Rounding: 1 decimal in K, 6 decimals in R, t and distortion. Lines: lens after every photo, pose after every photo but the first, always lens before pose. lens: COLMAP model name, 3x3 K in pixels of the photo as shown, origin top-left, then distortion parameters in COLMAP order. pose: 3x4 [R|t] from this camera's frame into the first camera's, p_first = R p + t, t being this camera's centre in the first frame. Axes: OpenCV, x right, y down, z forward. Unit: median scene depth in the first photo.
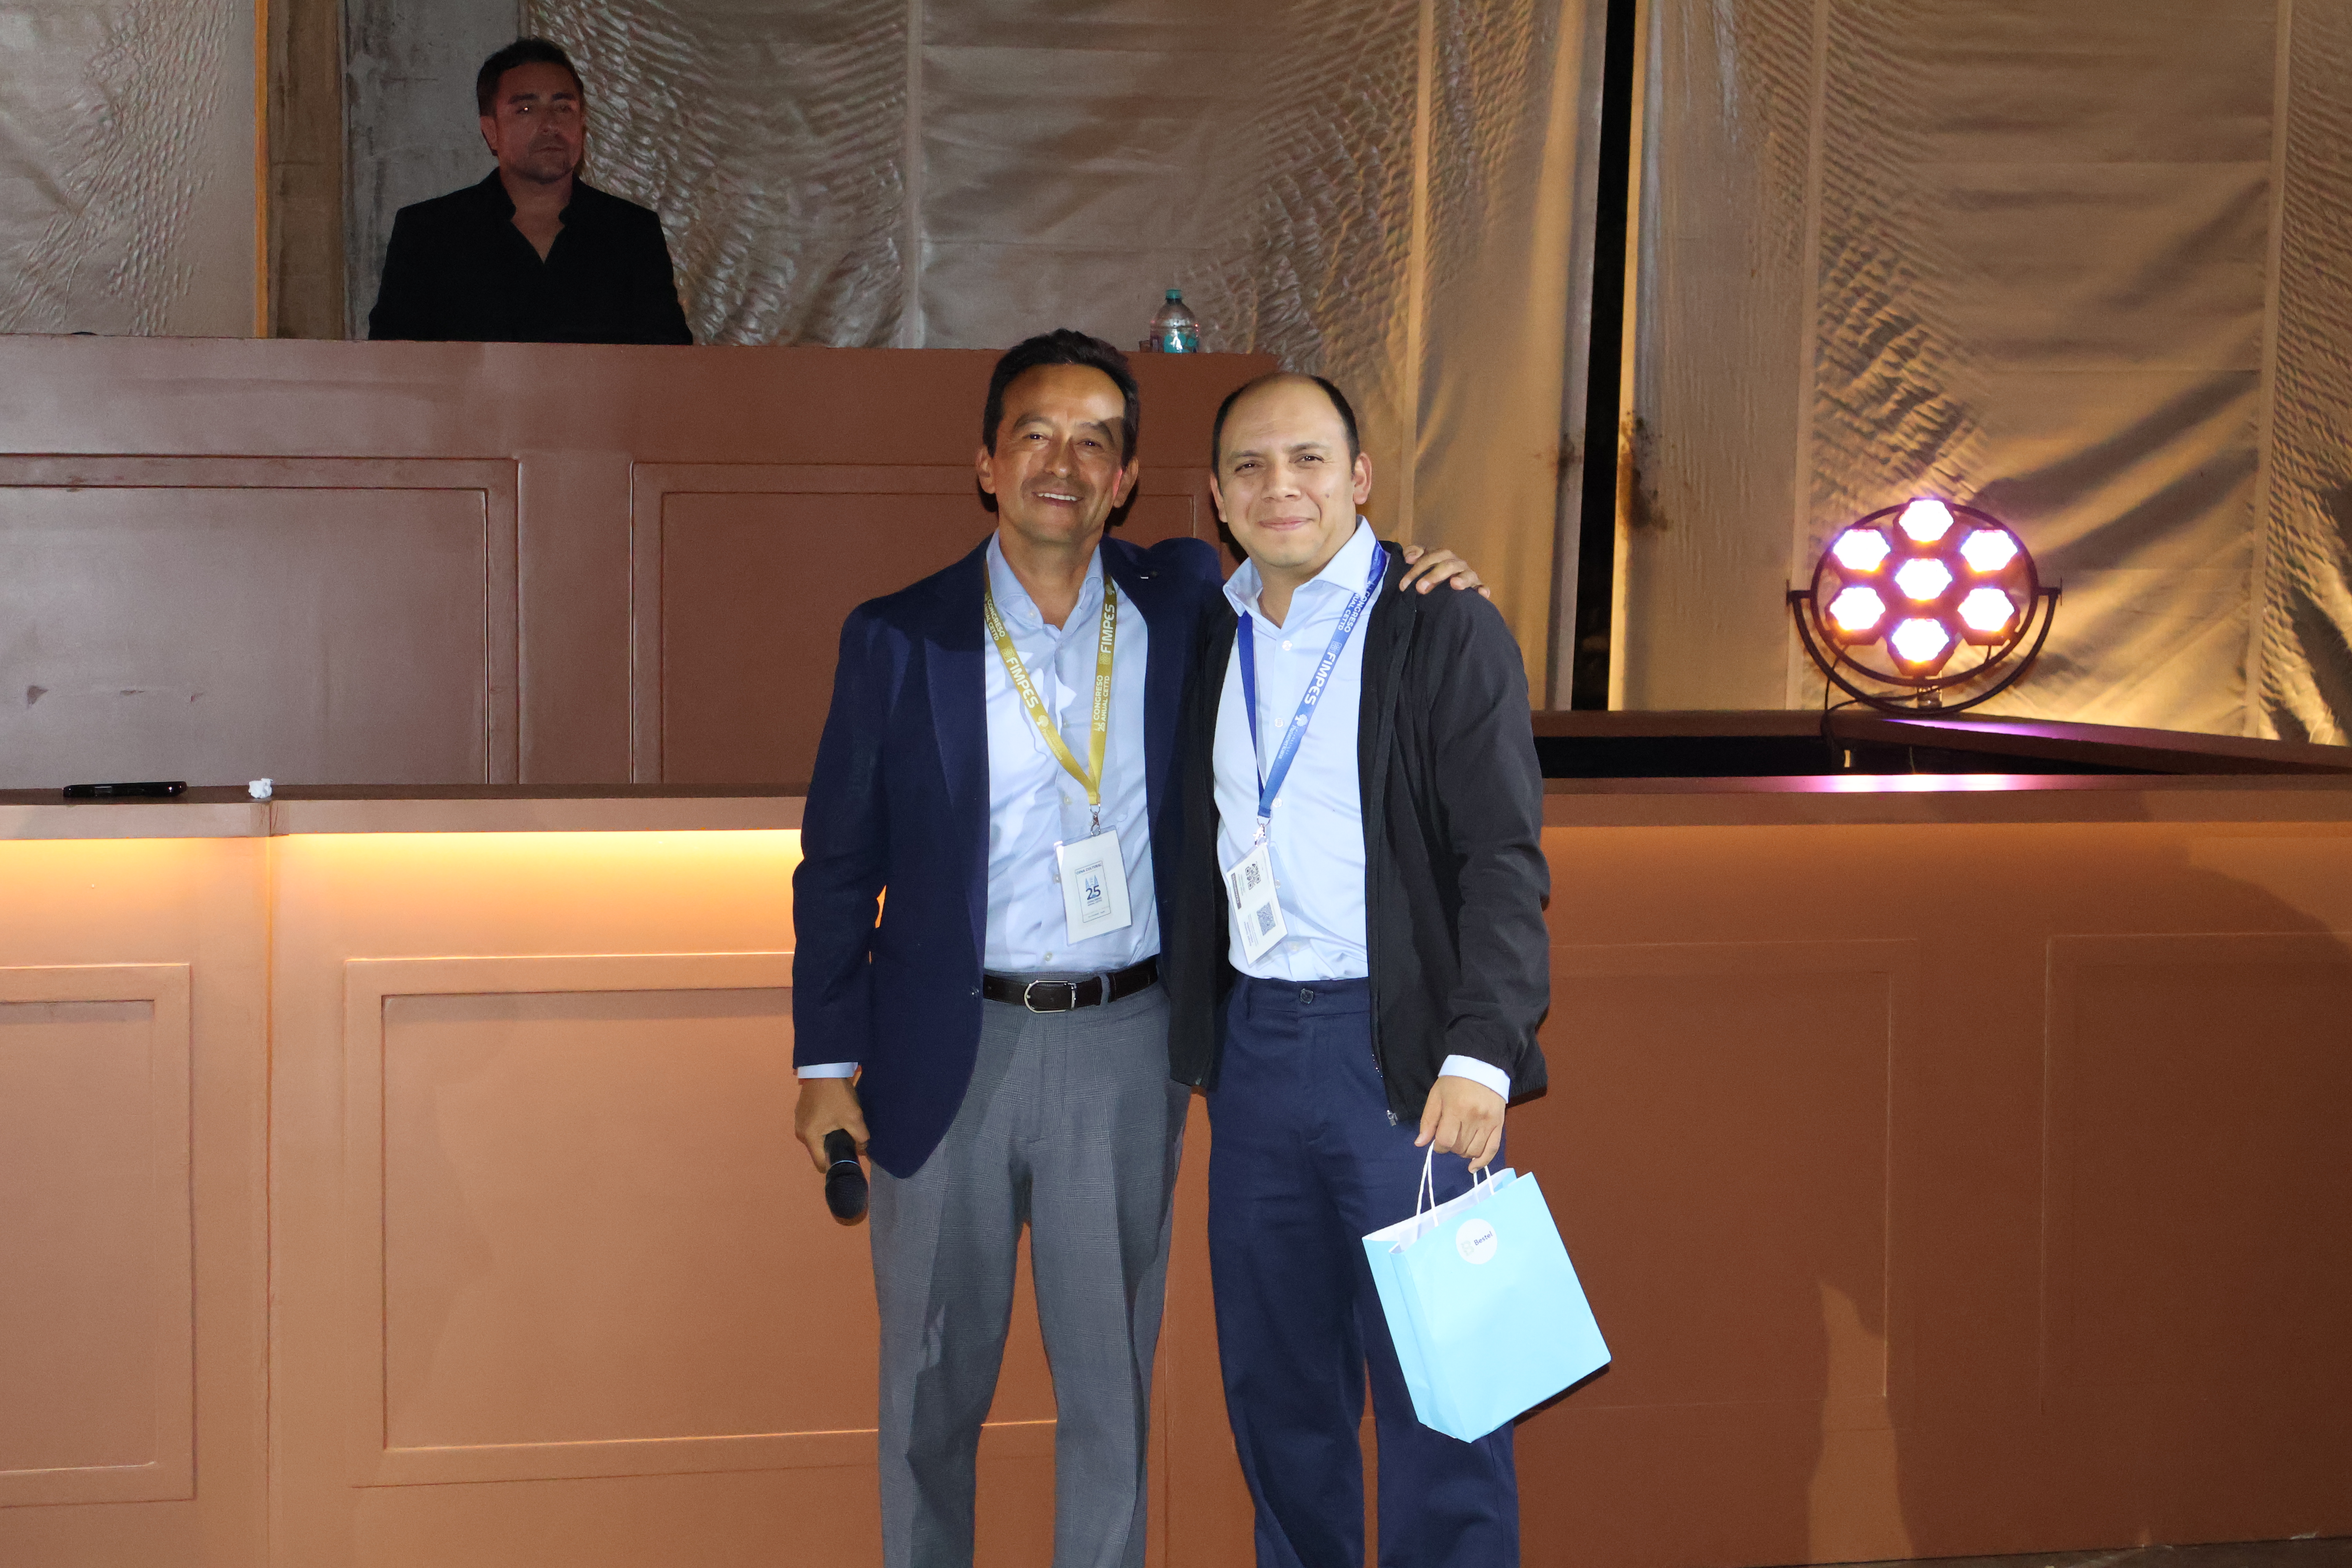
lens RADIAL K [[4707.6, 0, 1181.5], [0, 4707.6, 780.3], [0, 0, 1]] dist [0.026651, -0.195434]
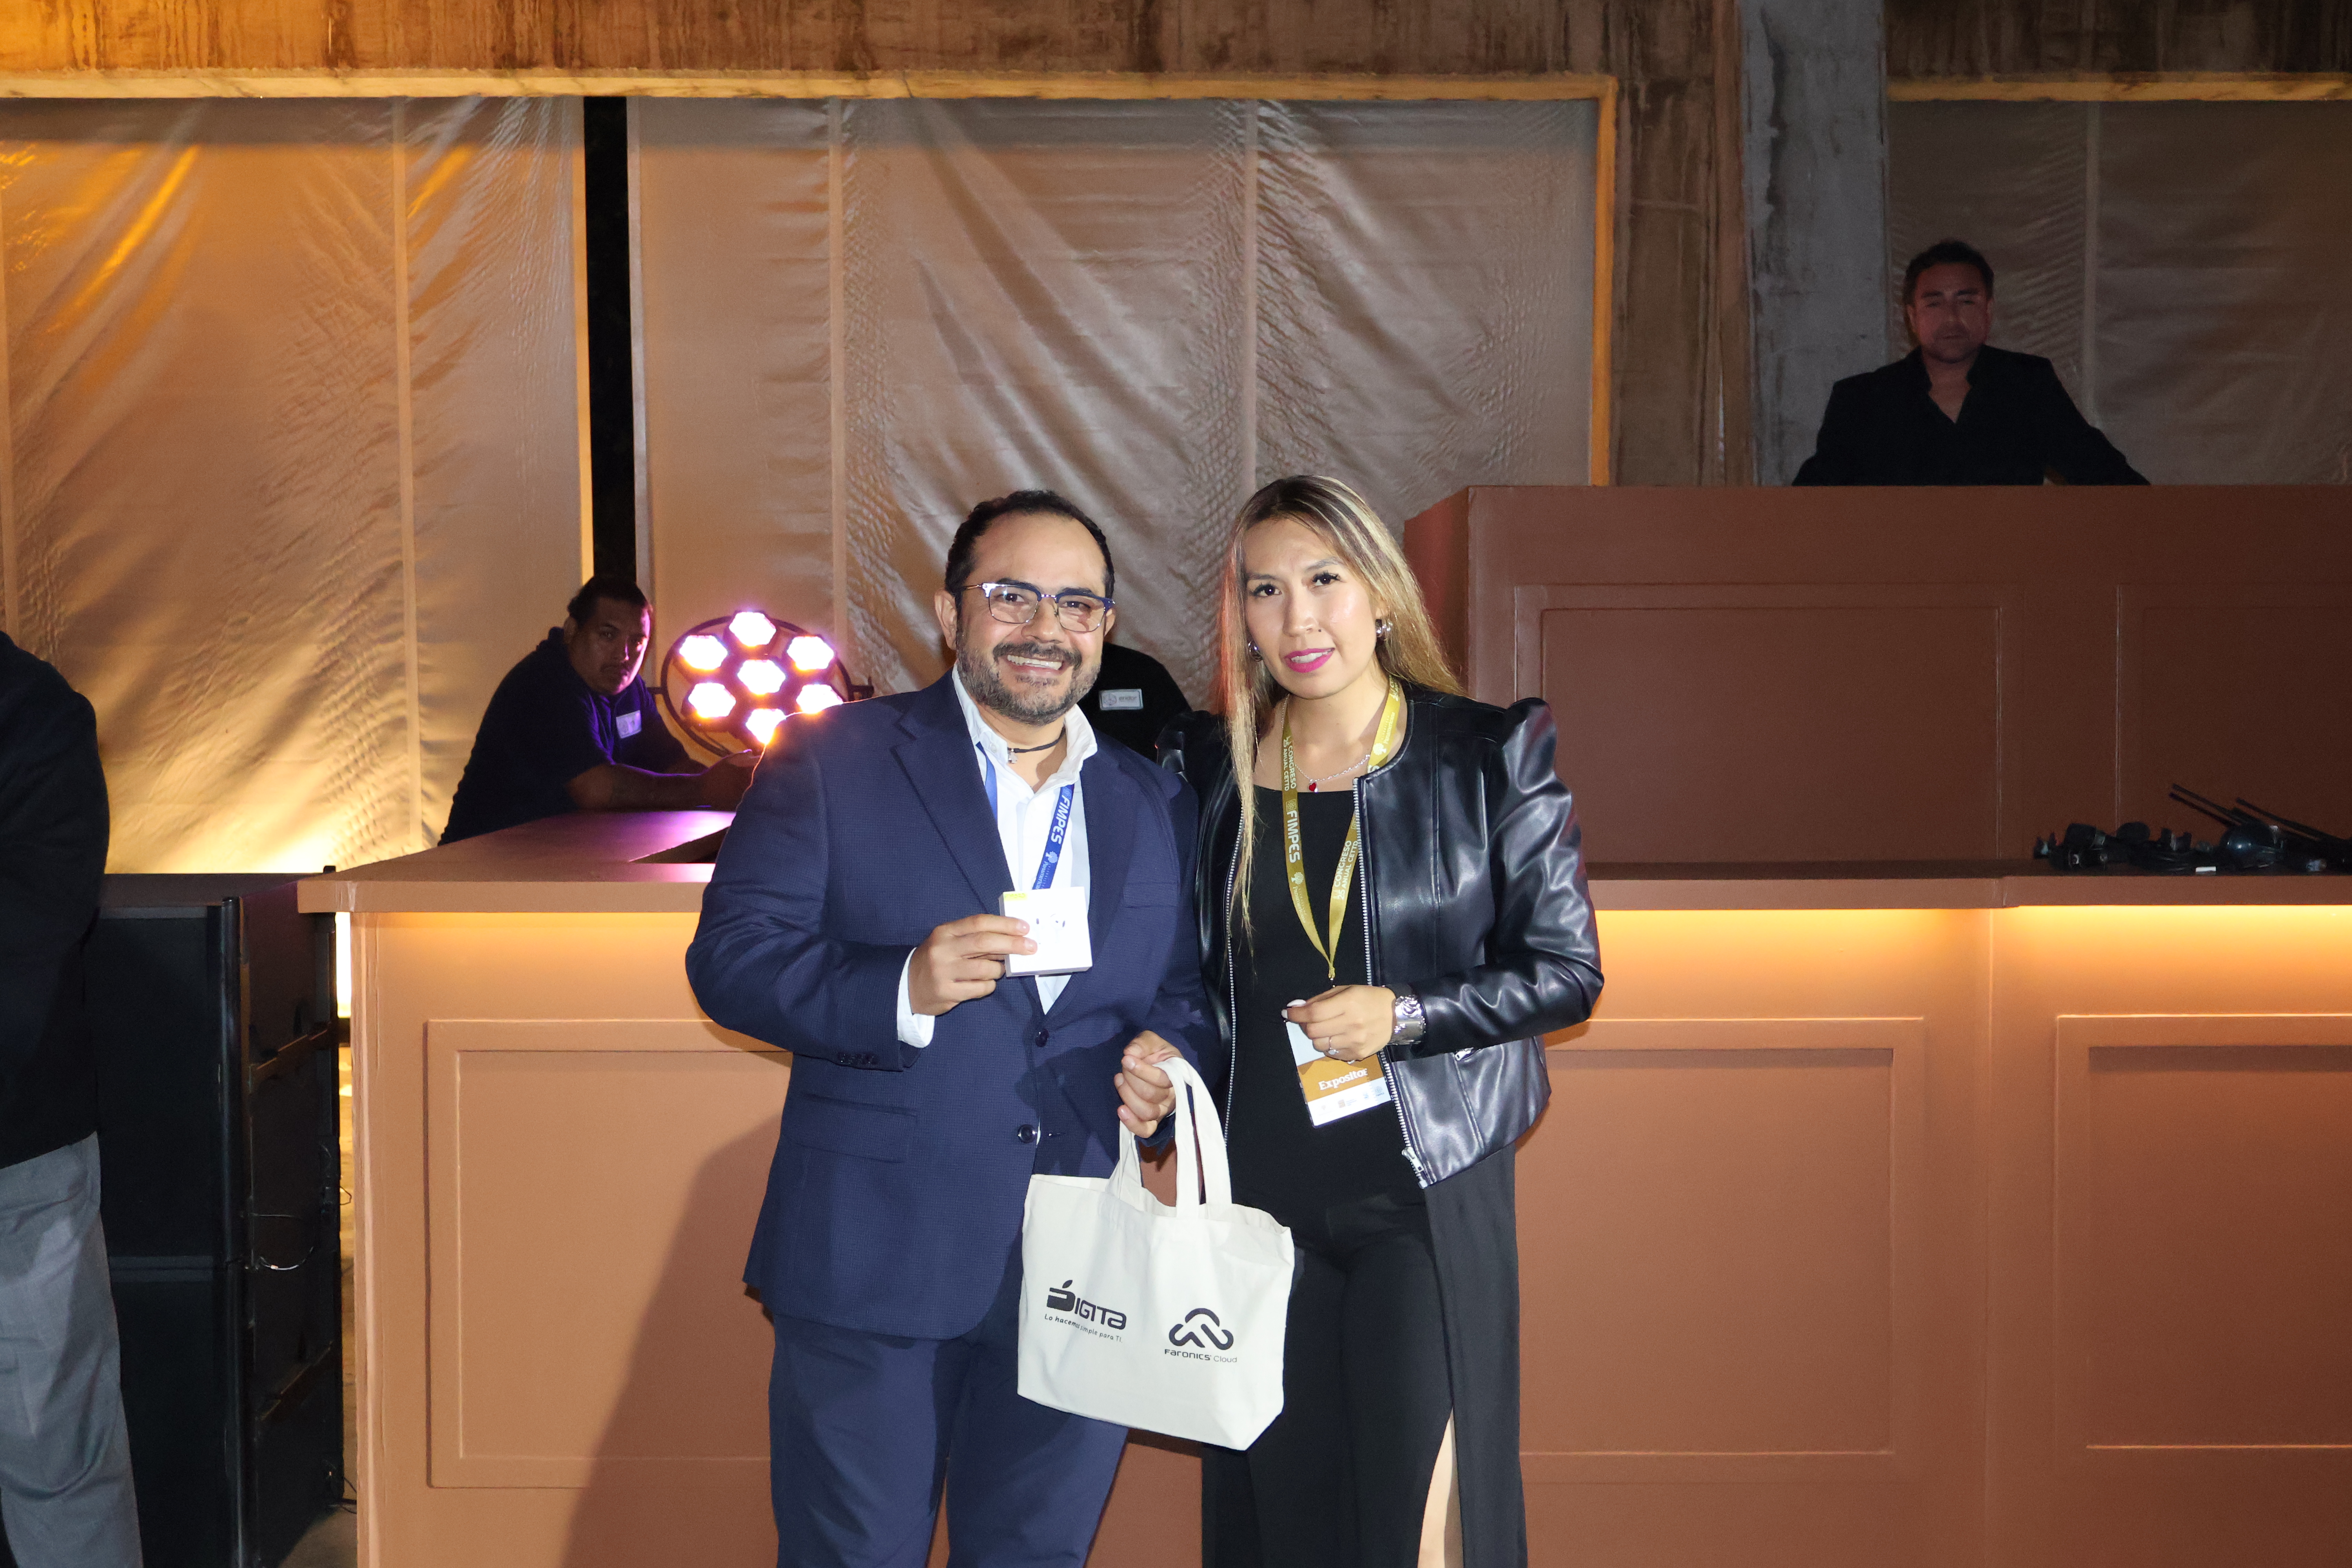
lens RADIAL K [[3174.3, 0, 1177.1], [0, 3174.3, 789.3], [0, 0, 1]] dist [0.001614, -0.005709]
pose [[0.970376, 0.001387, -0.241594, -0.088890], [-0.003541, 0.999958, -0.008482, -0.004357], [0.241572, 0.009086, 0.970340, 0.091222]]
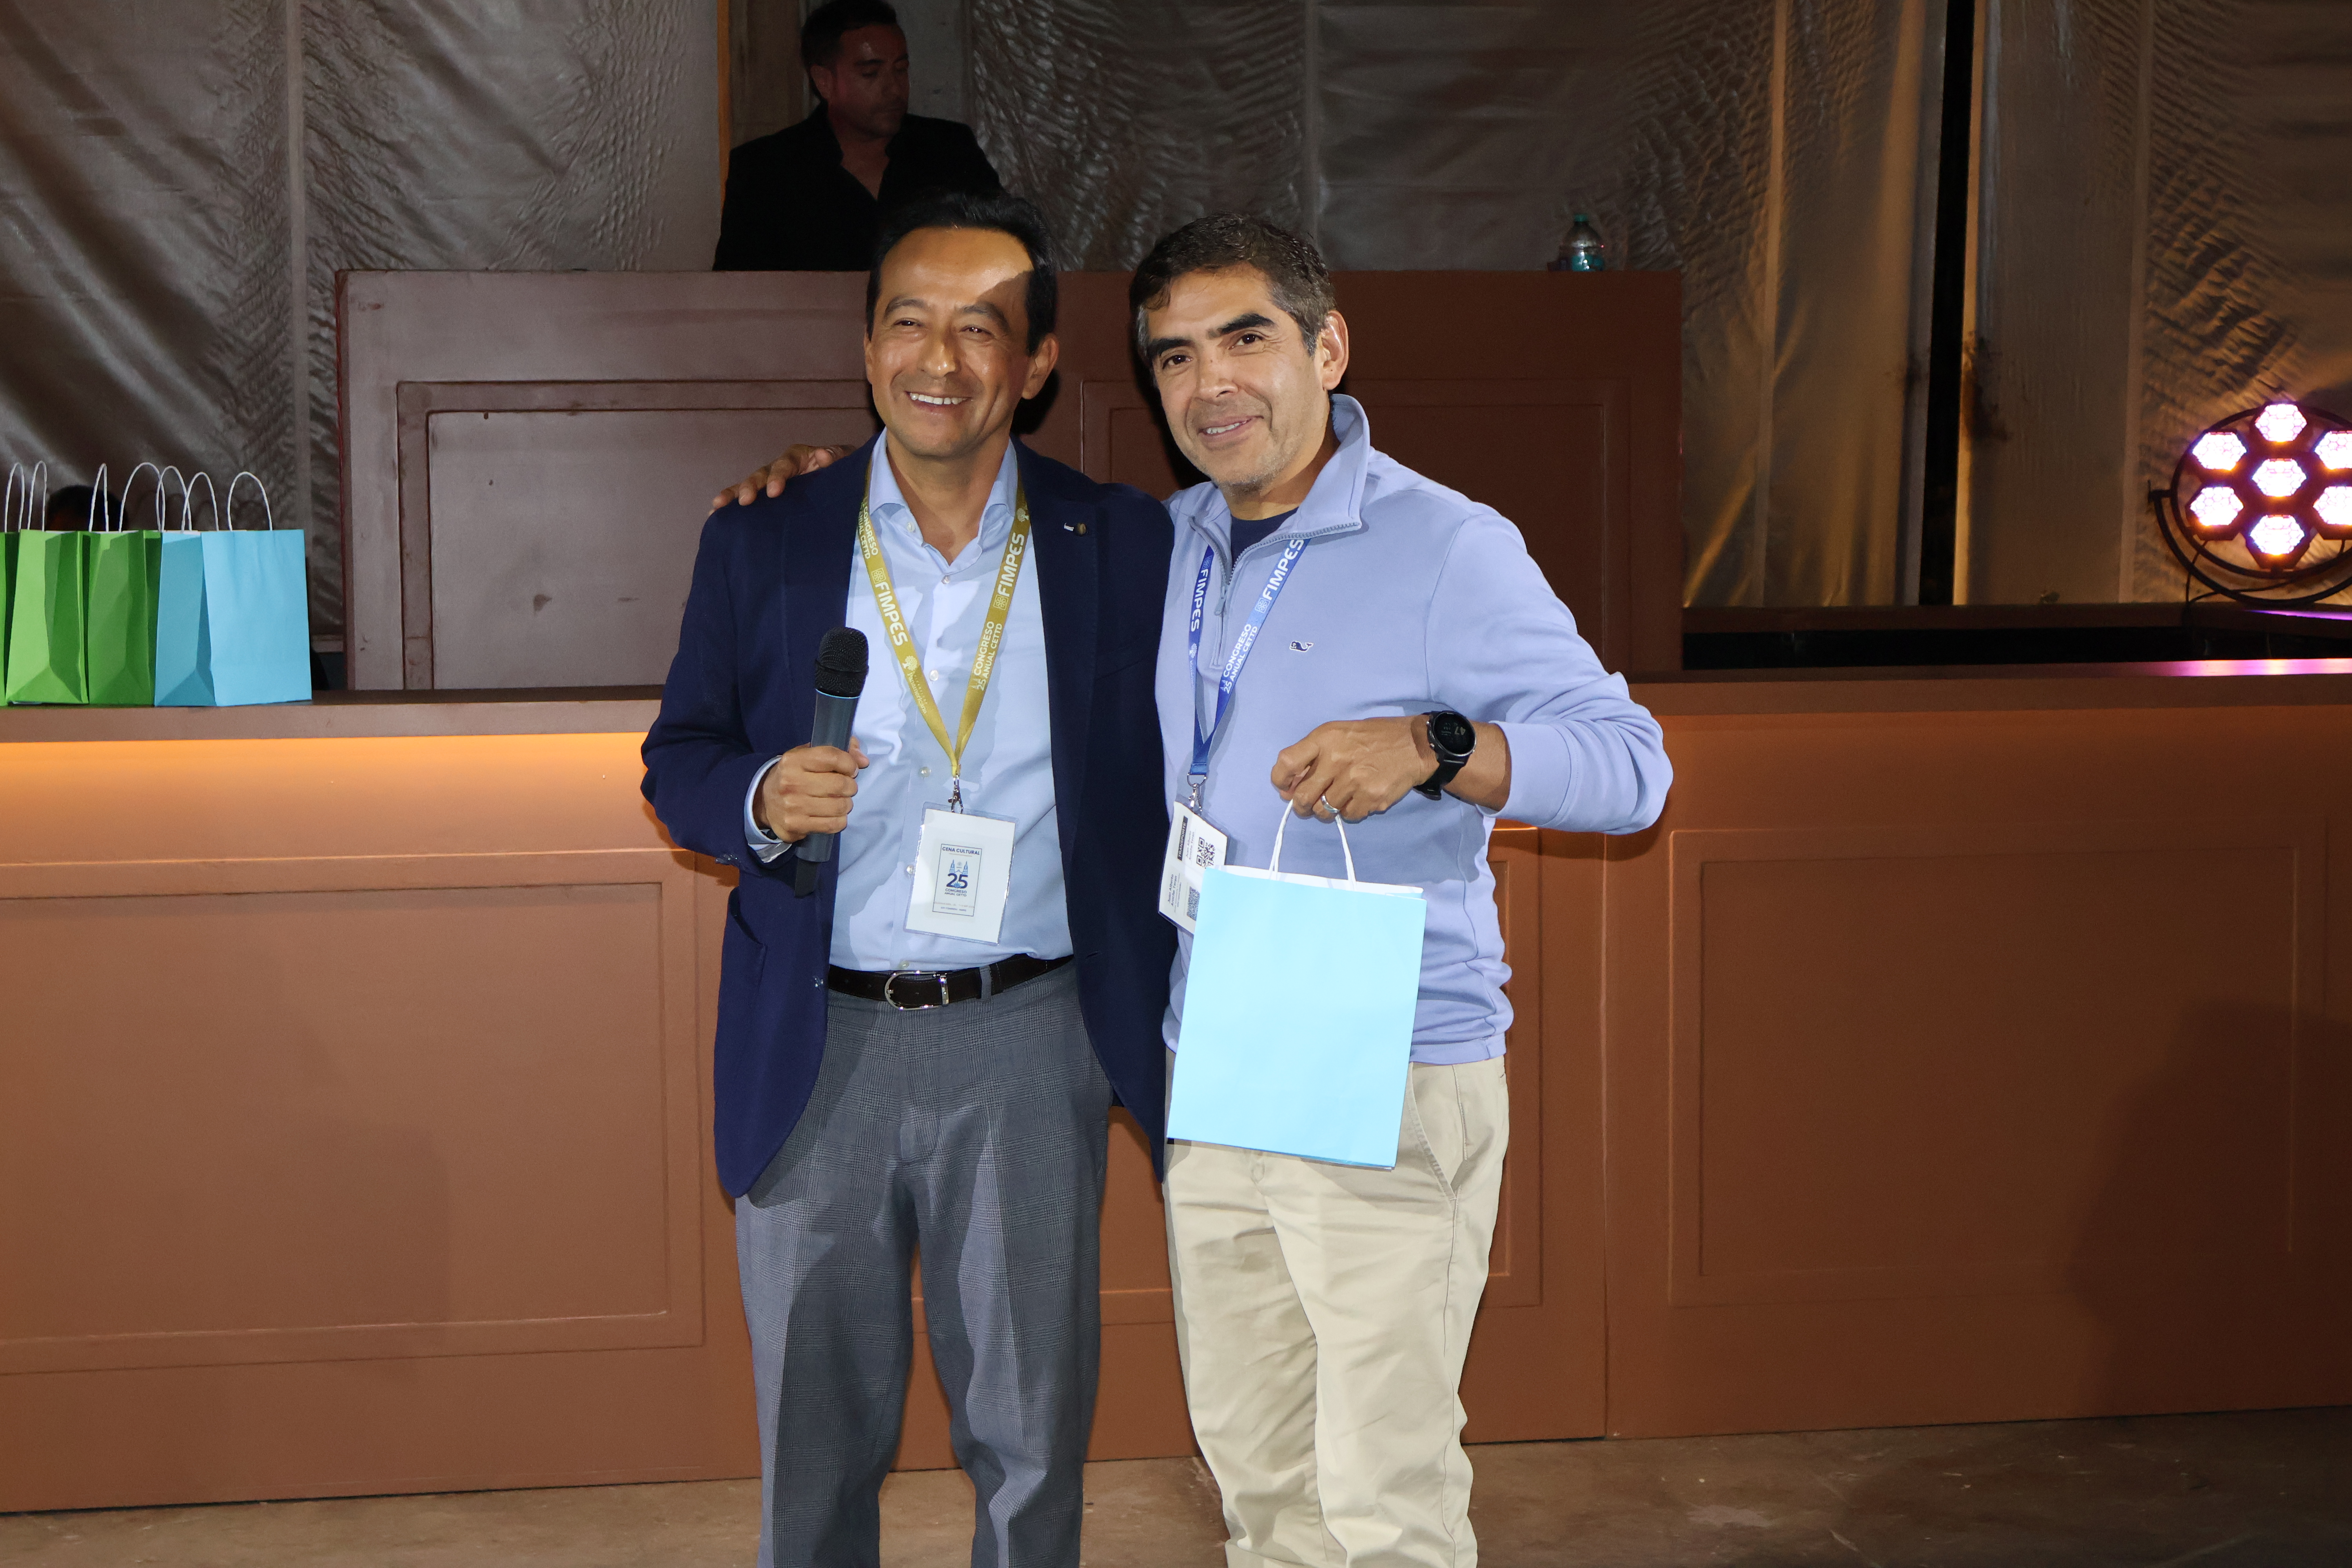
lens RADIAL K [[4163.1, 0, 1177.4], [0, 4163.1, 781.7], [0, 0, 1]] dist [-0.011384, 0.116777]
pose [[0.996659, -0.007702, -0.081317, -0.010515], [0.009639, 0.999678, 0.023460, 0.001057], [0.081110, -0.024166, 0.996412, 0.029804]]
